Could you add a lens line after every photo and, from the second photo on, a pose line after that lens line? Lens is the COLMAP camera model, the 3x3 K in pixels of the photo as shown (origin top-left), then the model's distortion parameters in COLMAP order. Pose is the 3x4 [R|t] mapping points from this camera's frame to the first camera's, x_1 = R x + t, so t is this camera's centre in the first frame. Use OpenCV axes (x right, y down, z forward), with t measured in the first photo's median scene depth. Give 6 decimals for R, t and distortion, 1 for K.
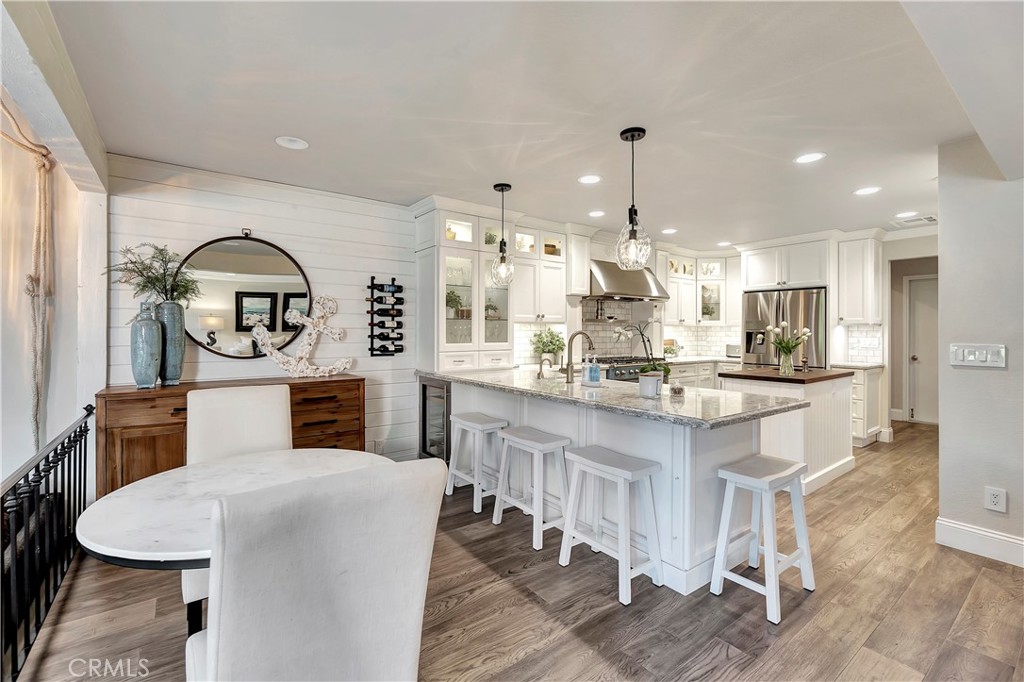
lens RADIAL K [[441.6, 0, 498.4], [0, 441.6, 330.2], [0, 0, 1]] dist [-0.002195, -0.000339]
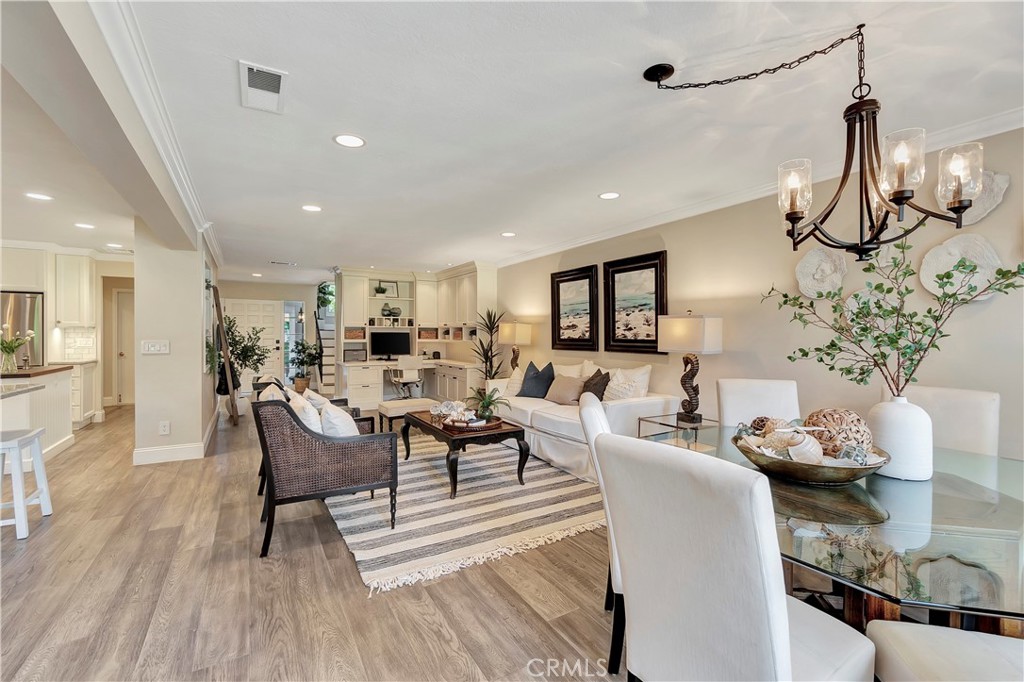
lens RADIAL K [[441.6, 0, 506.8], [0, 441.6, 337.3], [0, 0, 1]] dist [-0.002195, -0.000339]
pose [[0.098480, -0.009988, 0.995089, -0.279779], [-0.003836, 0.999938, 0.010416, -0.002660], [-0.995132, -0.004843, 0.098435, -0.306884]]
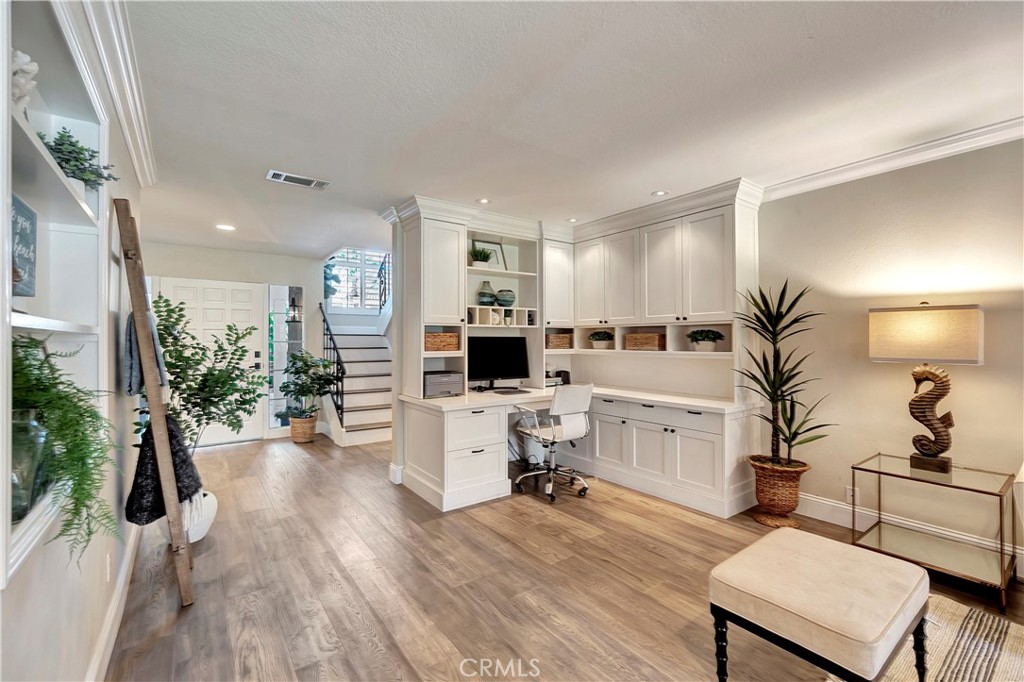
lens RADIAL K [[441.6, 0, 509.3], [0, 441.6, 335.1], [0, 0, 1]] dist [-0.002195, -0.000339]
pose [[0.002044, 0.006110, 0.999979, 0.560310], [0.002662, 0.999978, -0.006115, 0.001011], [-0.999994, 0.002675, 0.002028, 0.343548]]
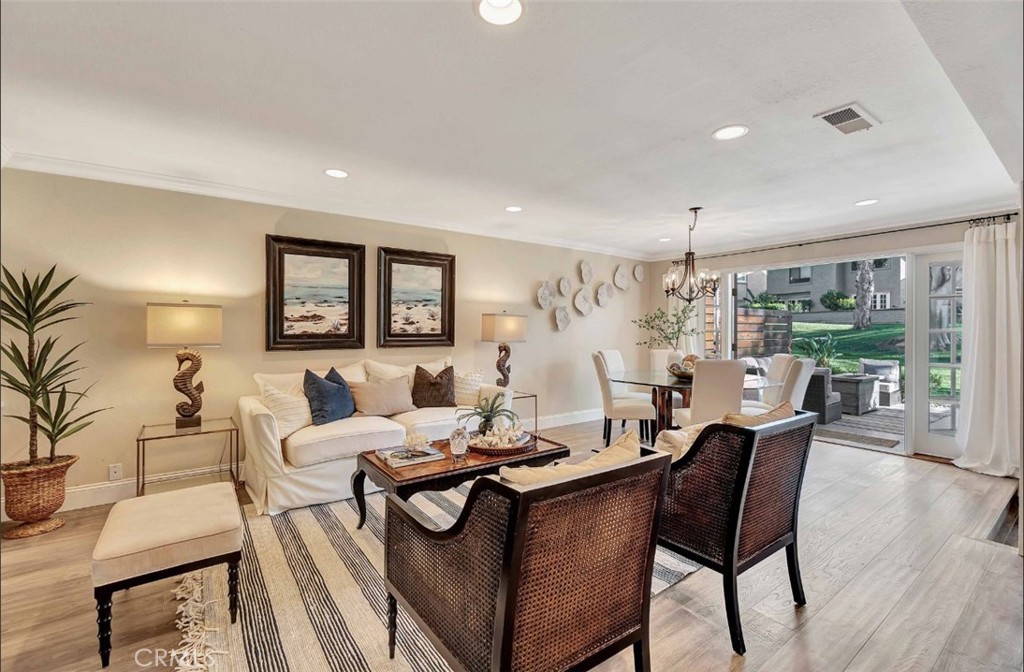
lens RADIAL K [[445.5, 0, 508.4], [0, 445.5, 334.1], [0, 0, 1]] dist [0.002385, -0.000401]
pose [[-0.999991, -0.004121, -0.001244, 0.584335], [-0.004129, 0.999973, 0.006090, 0.006292], [0.001219, 0.006095, -0.999981, 0.564472]]
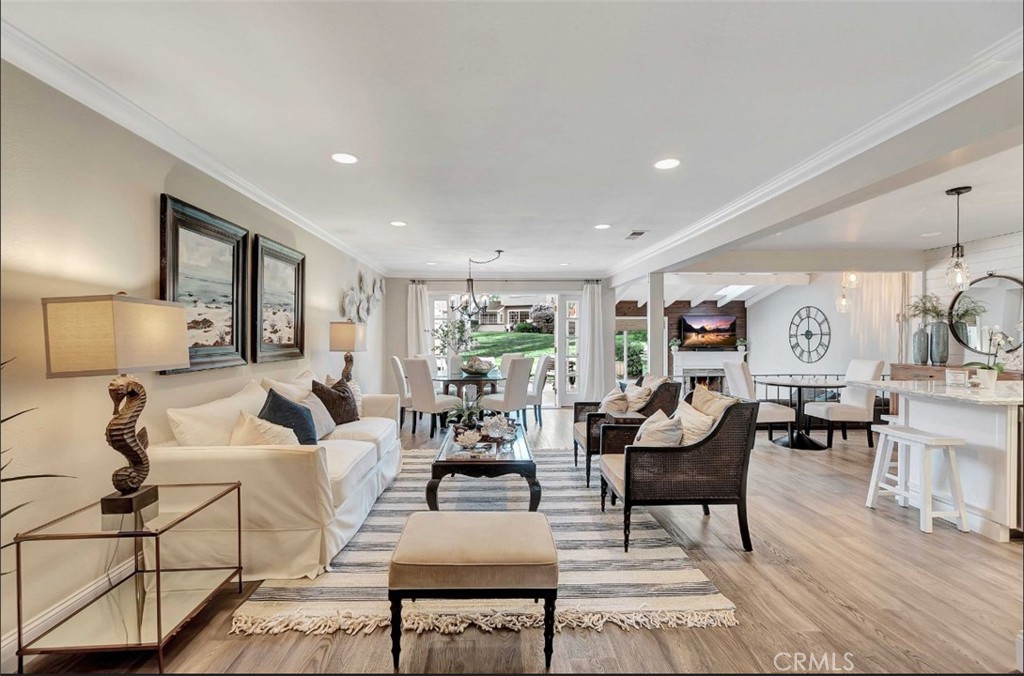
lens RADIAL K [[445.5, 0, 506.4], [0, 445.5, 343.2], [0, 0, 1]] dist [0.002385, -0.000401]
pose [[-0.562706, 0.009853, -0.826598, 1.283259], [0.003641, 0.999949, 0.009441, 0.003834], [0.826649, 0.002303, -0.562713, 0.368267]]
